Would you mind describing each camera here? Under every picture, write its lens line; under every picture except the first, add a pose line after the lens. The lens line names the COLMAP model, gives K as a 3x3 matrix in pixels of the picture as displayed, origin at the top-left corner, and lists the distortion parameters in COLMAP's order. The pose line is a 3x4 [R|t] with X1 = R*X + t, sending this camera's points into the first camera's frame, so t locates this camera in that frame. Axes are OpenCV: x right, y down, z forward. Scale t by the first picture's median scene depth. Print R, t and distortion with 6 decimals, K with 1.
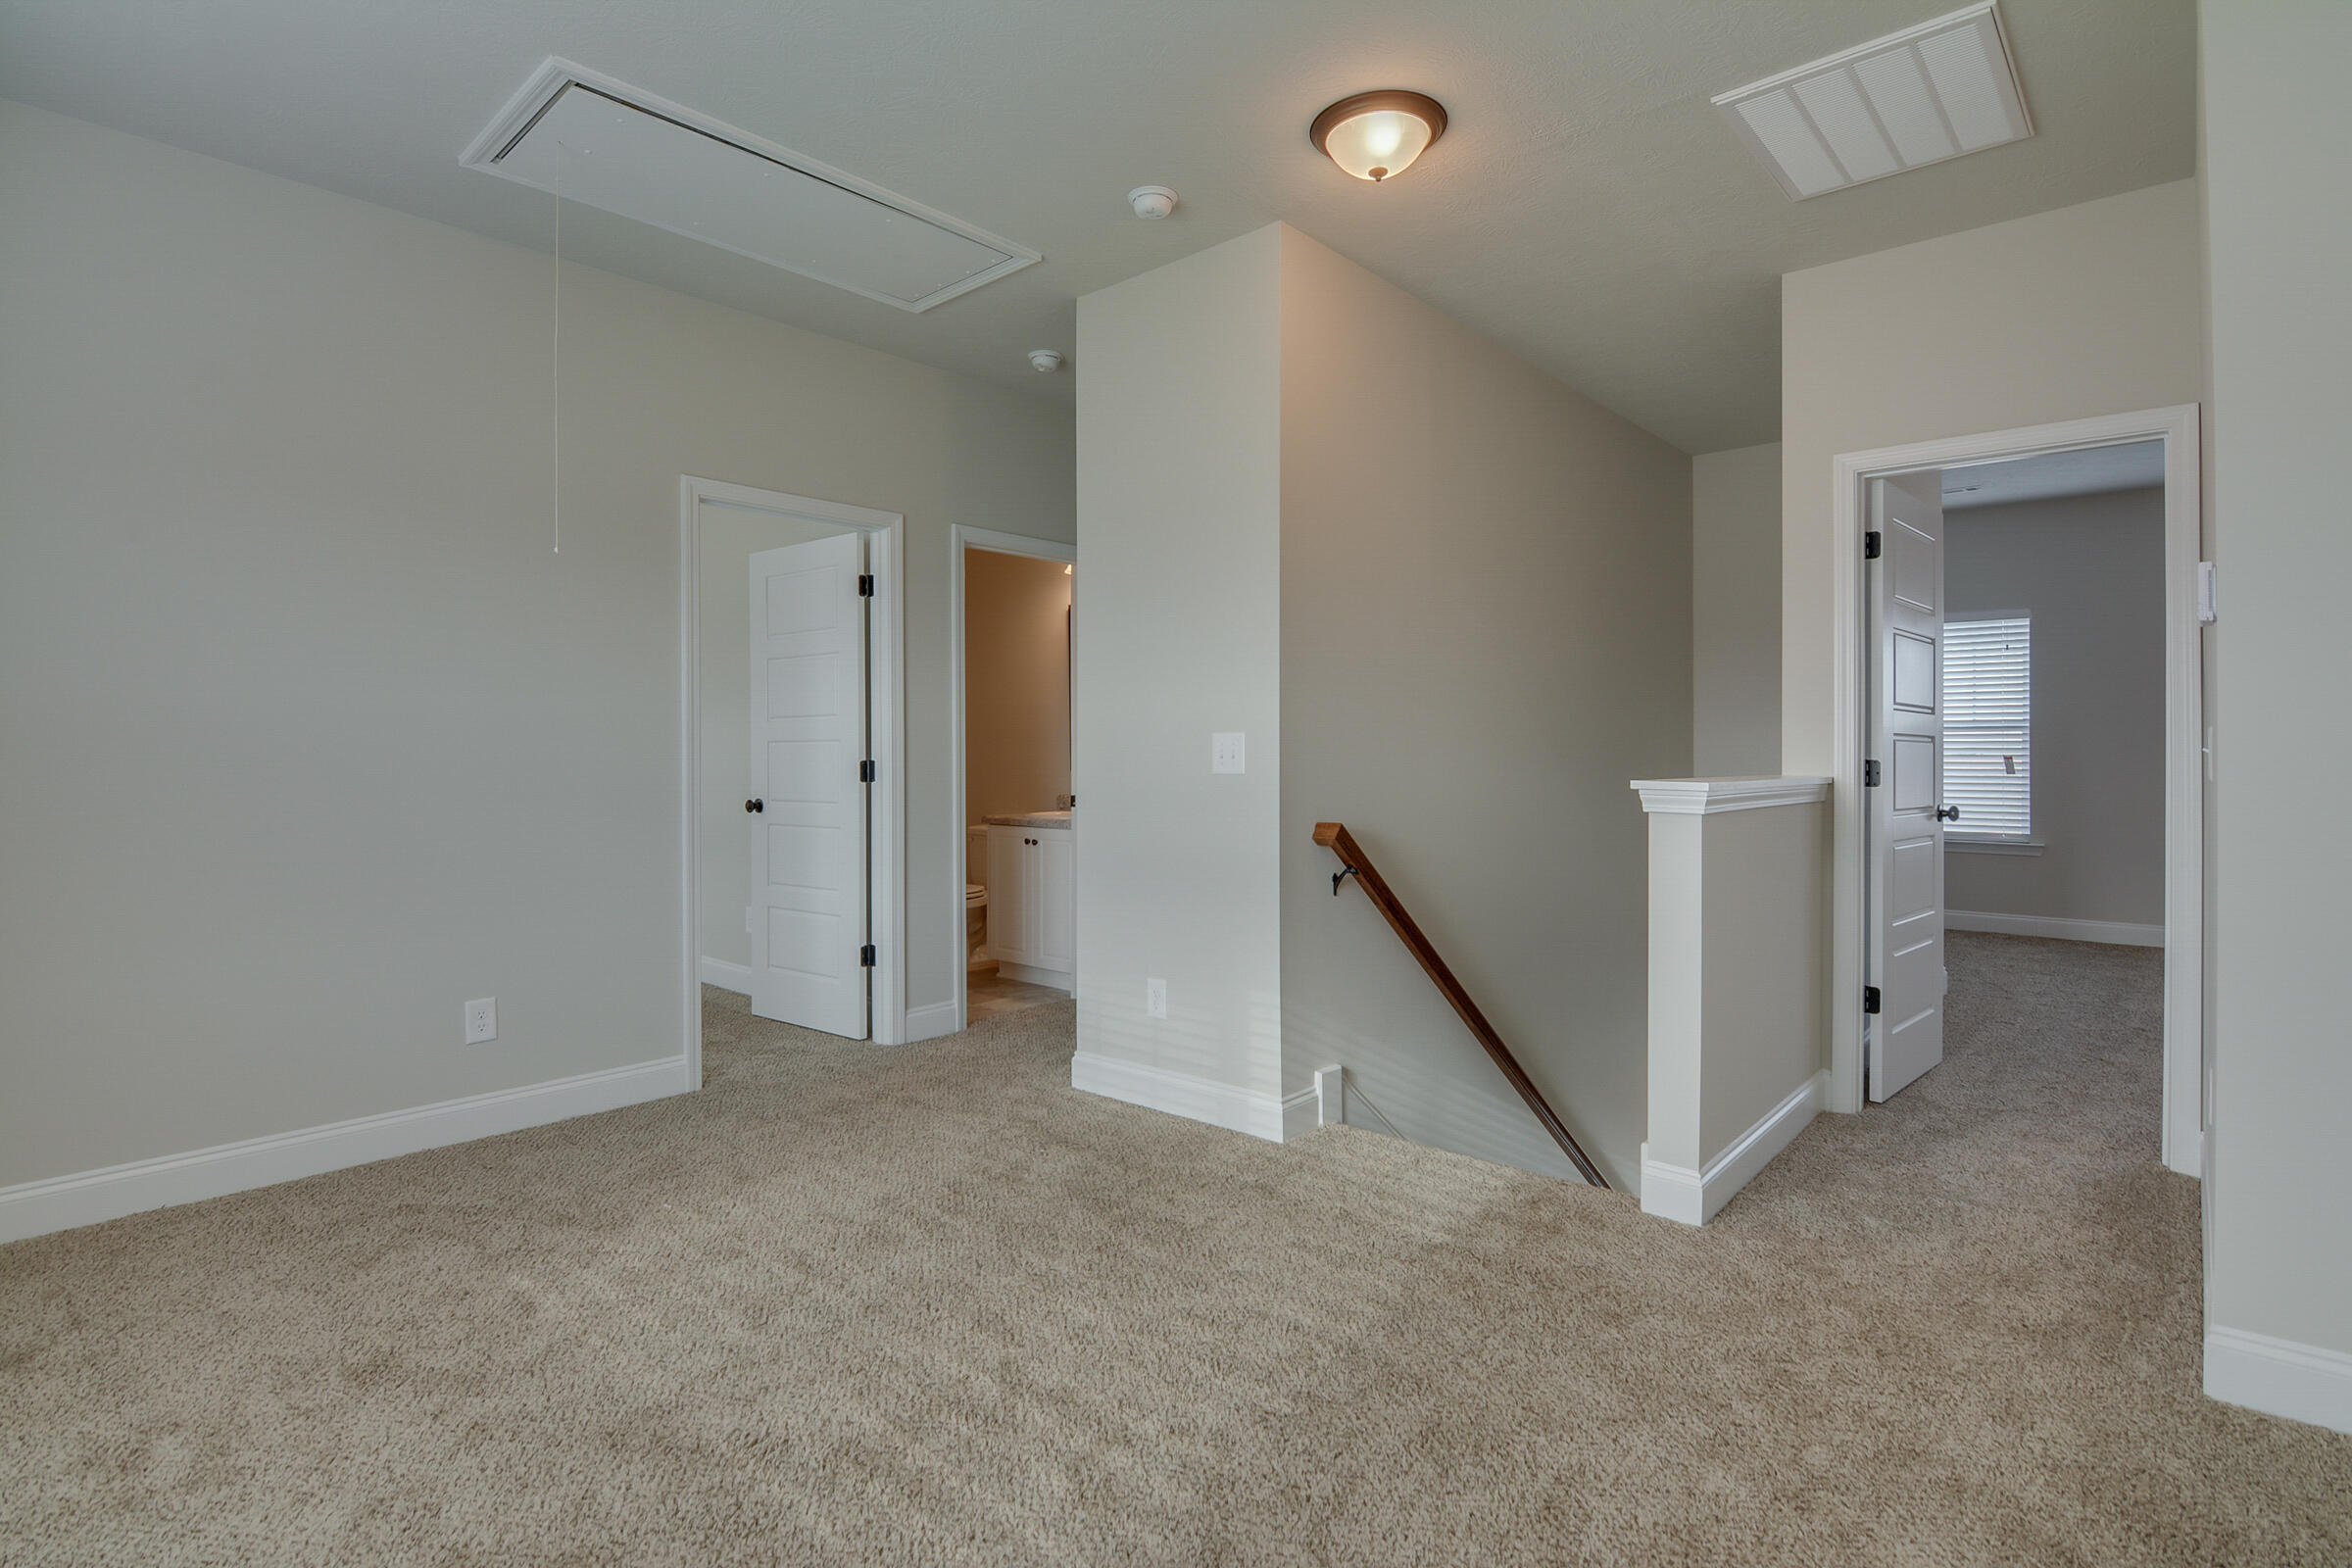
lens RADIAL K [[1171.7, 0, 1112.1], [0, 1171.7, 750.3], [0, 0, 1]] dist [-0.004947, -0.002379]
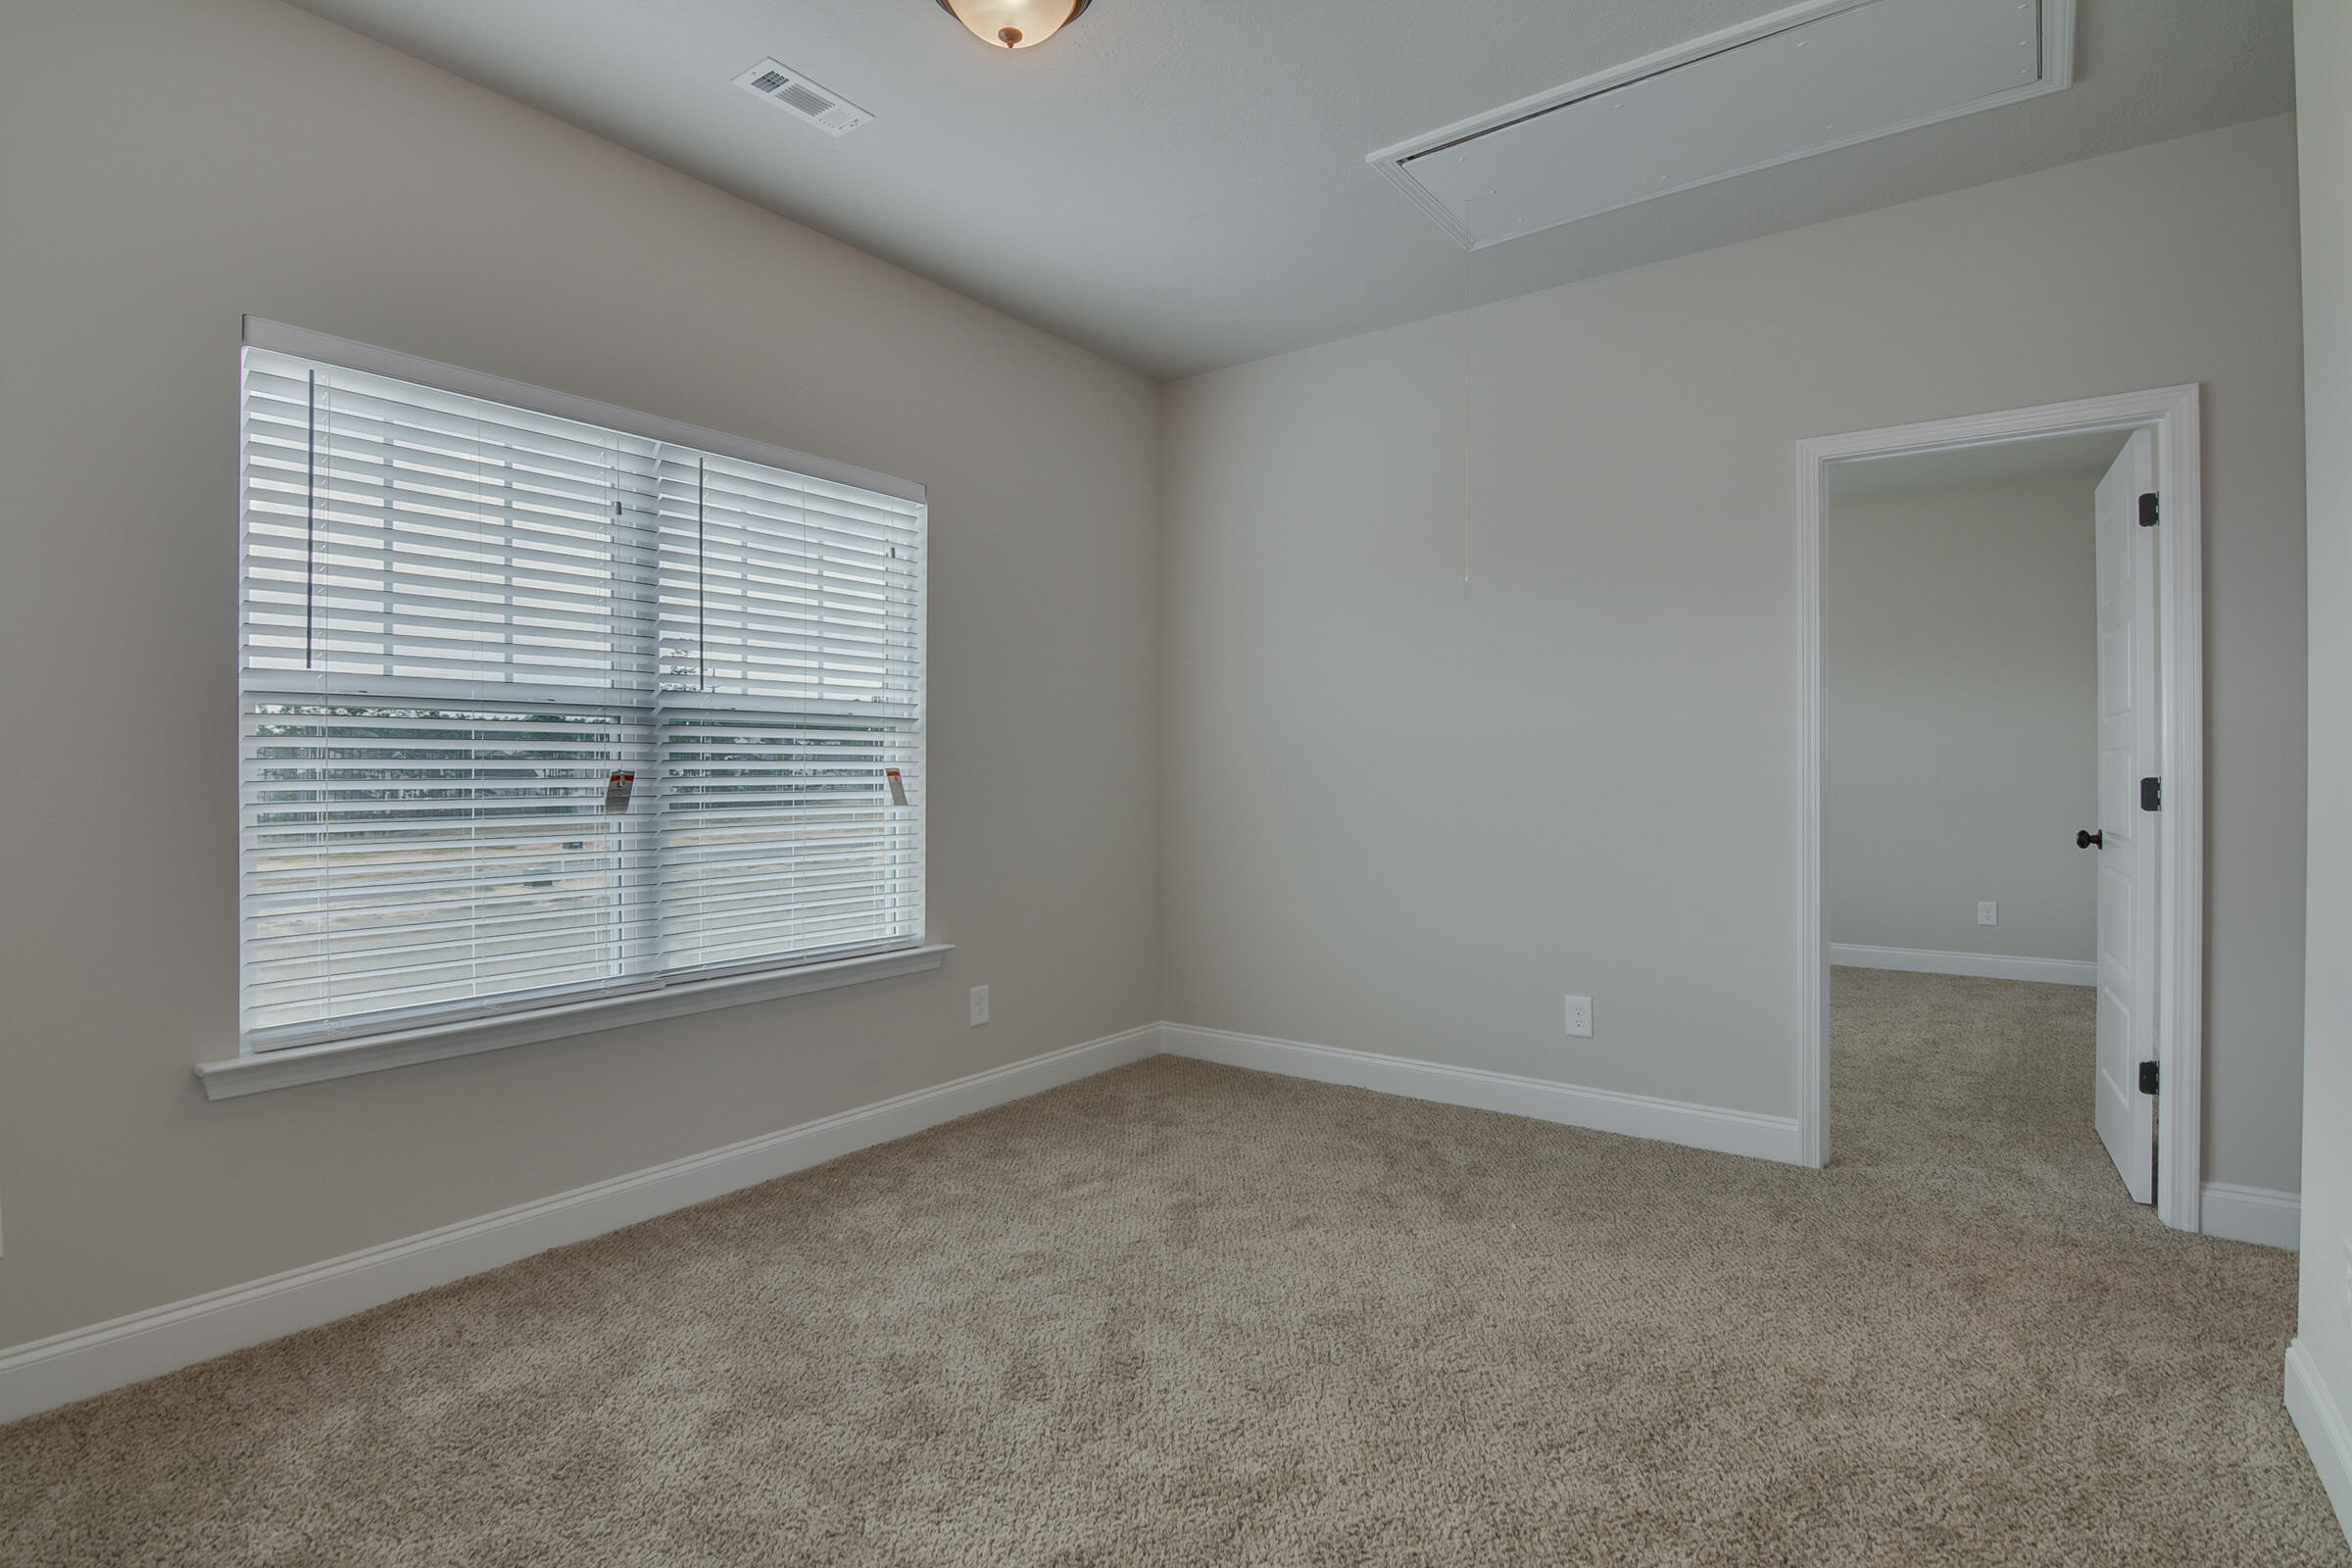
lens RADIAL K [[1171.7, 0, 1195.8], [0, 1171.7, 751.3], [0, 0, 1]] dist [-0.004947, -0.002379]
pose [[0.131325, -0.011288, -0.991275, 0.506158], [0.003711, 0.999934, -0.010895, -0.000937], [0.991332, -0.002247, 0.131359, 0.541928]]
